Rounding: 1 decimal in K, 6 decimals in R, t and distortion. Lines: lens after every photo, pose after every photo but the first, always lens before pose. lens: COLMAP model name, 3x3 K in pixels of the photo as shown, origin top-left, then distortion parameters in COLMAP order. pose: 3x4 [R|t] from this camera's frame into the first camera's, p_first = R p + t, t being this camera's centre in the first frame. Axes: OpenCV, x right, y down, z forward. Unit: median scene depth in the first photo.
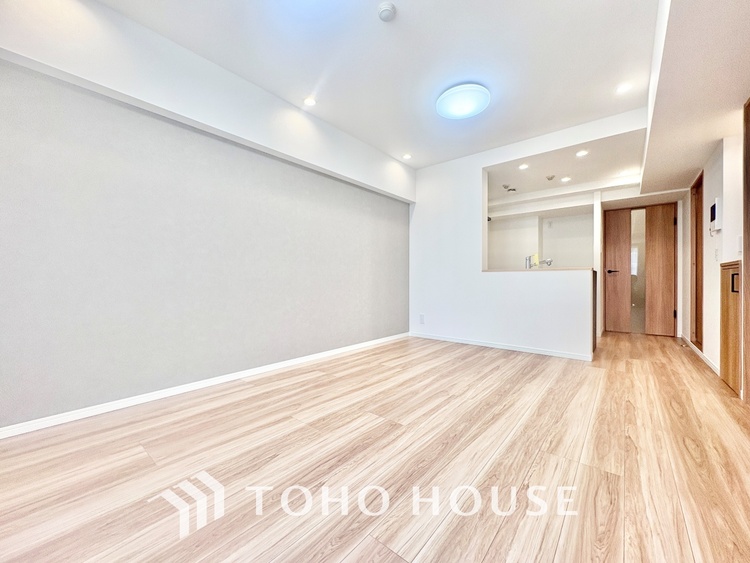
lens RADIAL K [[298.8, 0, 375.0], [0, 298.8, 281.5], [0, 0, 1]] dist [0.000590, 0.000329]
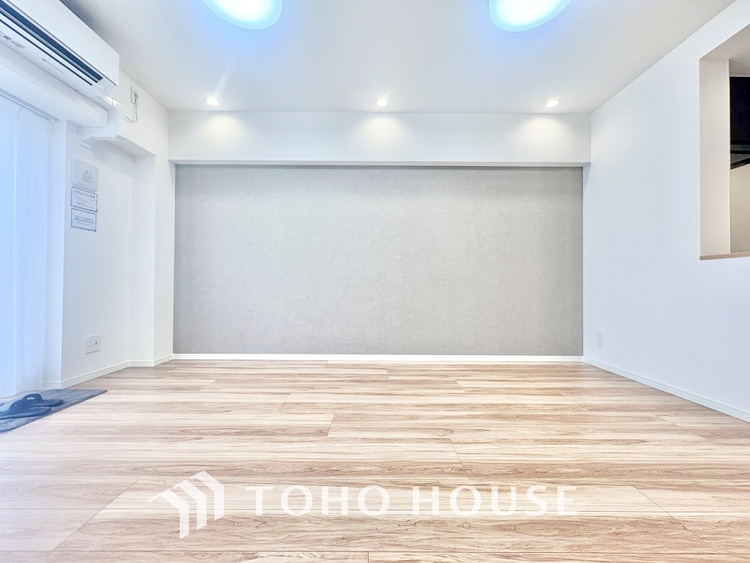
lens RADIAL K [[298.8, 0, 375.0], [0, 298.8, 281.5], [0, 0, 1]] dist [0.000590, 0.000329]
pose [[0.644475, -0.006602, -0.764597, 0.652269], [-0.007554, 0.999859, -0.015000, 0.028646], [0.764588, 0.015443, 0.644334, 0.404988]]
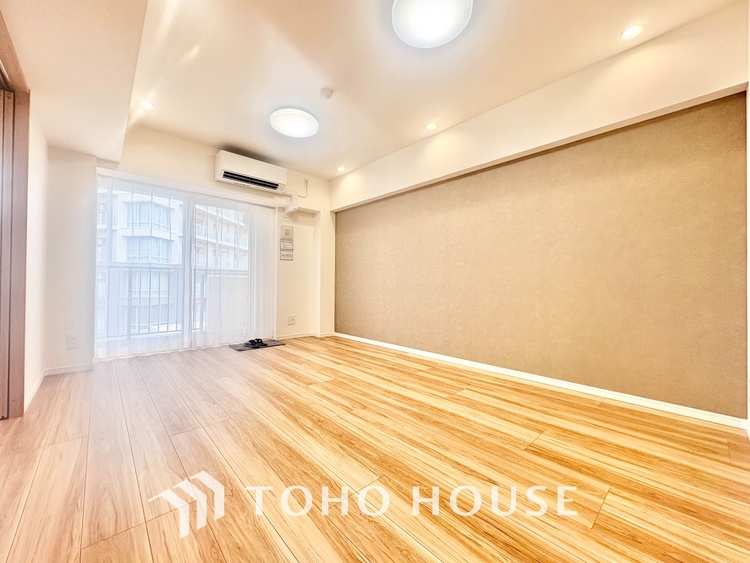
lens RADIAL K [[298.8, 0, 375.0], [0, 298.8, 281.5], [0, 0, 1]] dist [0.000590, 0.000329]
pose [[-0.125521, -0.010387, -0.992037, 1.113934], [-0.010246, 0.999905, -0.009173, -0.003904], [0.992038, 0.009013, -0.125615, 1.128957]]
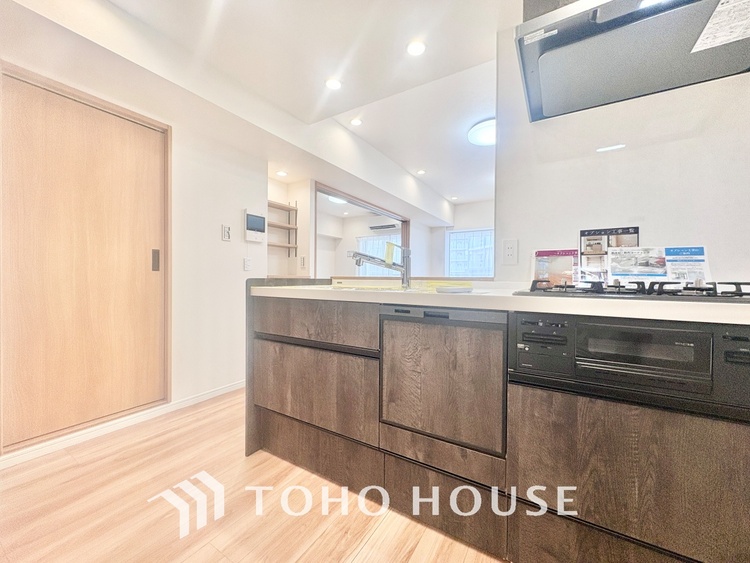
lens RADIAL K [[298.8, 0, 375.0], [0, 298.8, 281.5], [0, 0, 1]] dist [0.000590, 0.000329]
pose [[-0.989369, -0.007296, -0.145242, 1.032415], [-0.009443, 0.999856, 0.014099, -0.062257], [0.145118, 0.015320, -0.989296, 2.396730]]
